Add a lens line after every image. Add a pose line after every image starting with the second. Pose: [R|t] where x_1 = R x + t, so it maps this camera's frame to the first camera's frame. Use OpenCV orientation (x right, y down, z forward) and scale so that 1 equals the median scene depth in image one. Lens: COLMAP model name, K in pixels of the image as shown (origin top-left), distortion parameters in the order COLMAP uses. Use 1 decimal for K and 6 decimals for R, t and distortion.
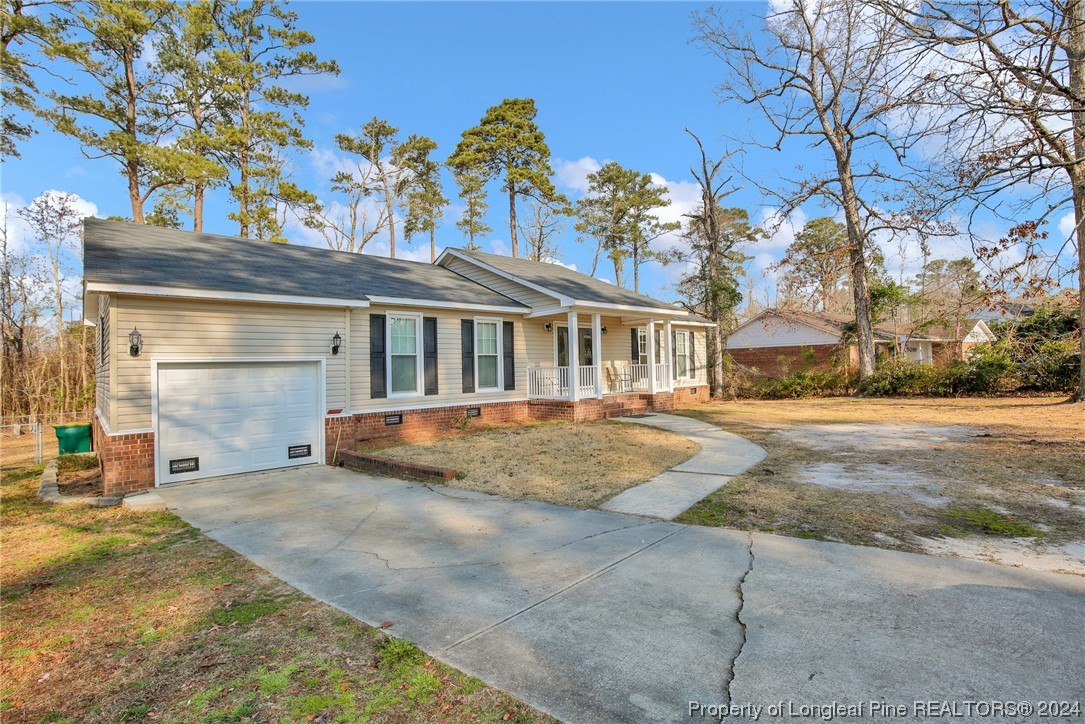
lens RADIAL K [[495.9, 0, 542.1], [0, 495.9, 355.3], [0, 0, 1]] dist [-0.028116, -0.000076]
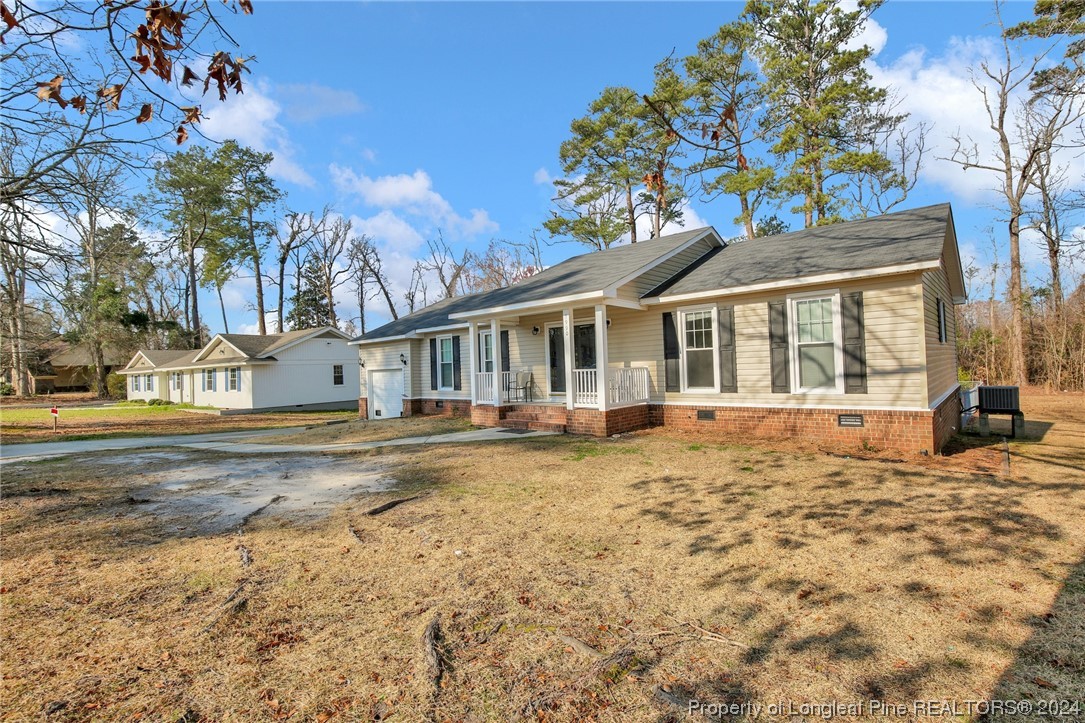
lens RADIAL K [[505.8, 0, 550.2], [0, 505.8, 354.1], [0, 0, 1]] dist [-0.025923, -0.000172]
pose [[0.092712, -0.005649, -0.995677, 1.152395], [0.054301, 0.998524, -0.000609, -0.008144], [0.994211, -0.054010, 0.092882, 1.040655]]
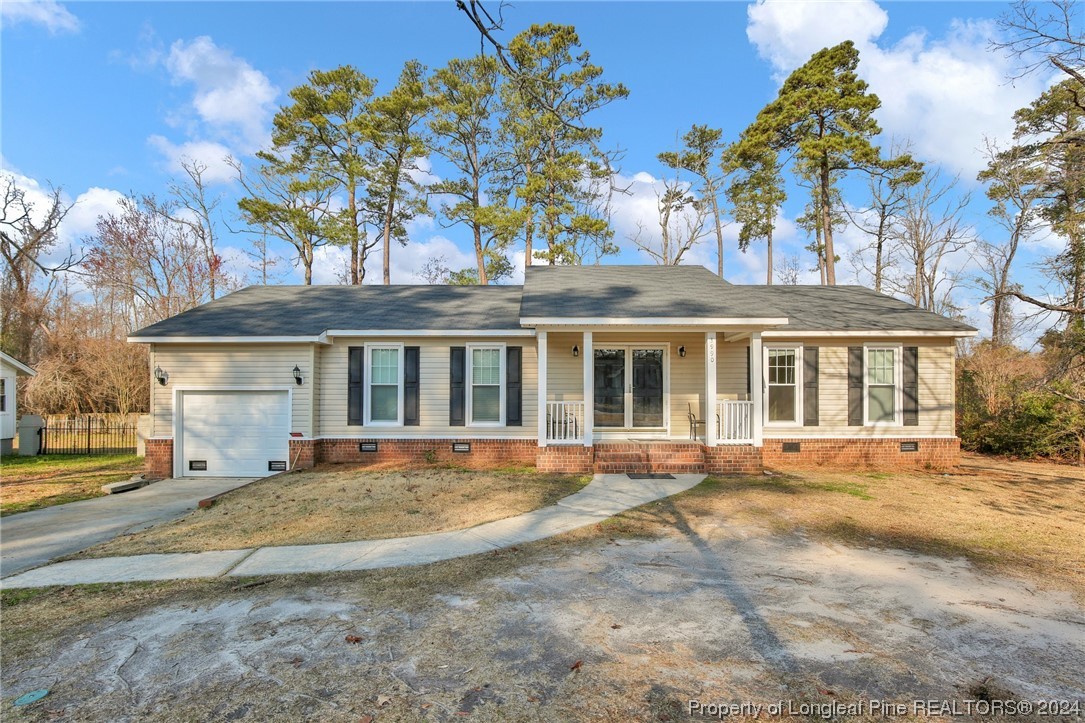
lens RADIAL K [[522.2, 0, 551.6], [0, 522.2, 379.7], [0, 0, 1]] dist [-0.027209, -0.000345]
pose [[0.738500, 0.008020, -0.674206, 0.622379], [-0.002935, 0.999958, 0.008680, -0.019145], [0.674248, -0.004432, 0.738492, 0.387735]]
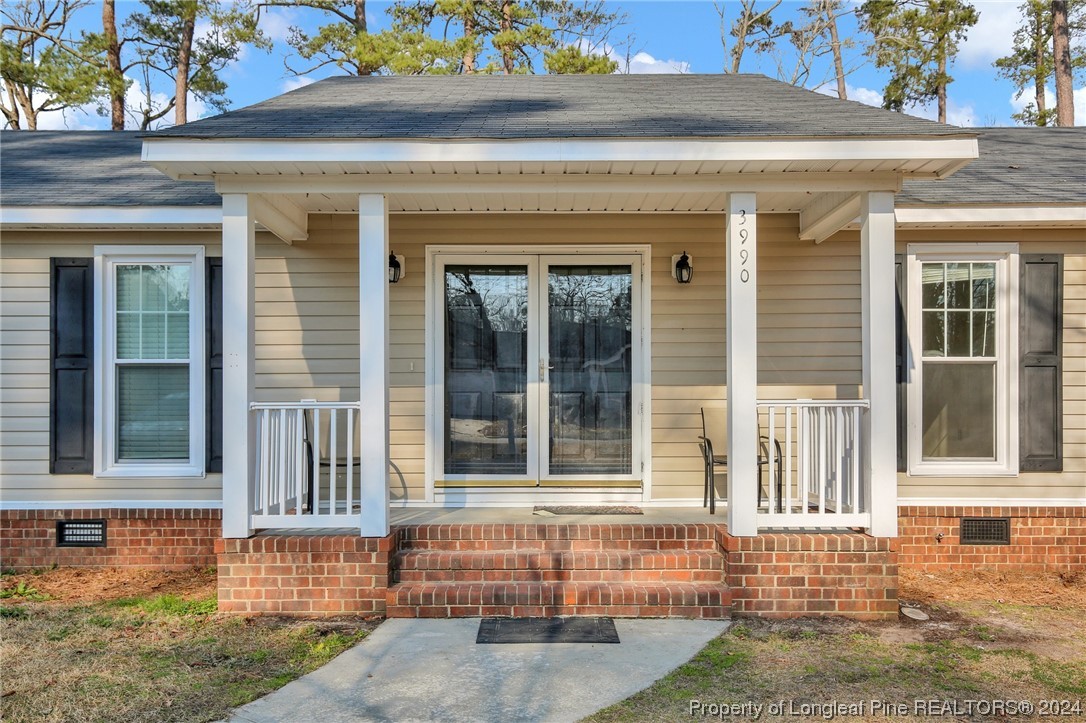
lens RADIAL K [[926.9, 0, 544.9], [0, 926.9, 391.8], [0, 0, 1]] dist [0.027628, -0.005155]
pose [[0.734557, 0.014180, -0.678399, 0.511893], [0.000118, 0.999779, 0.021025, 0.005619], [0.678547, -0.015524, 0.734393, 0.729949]]
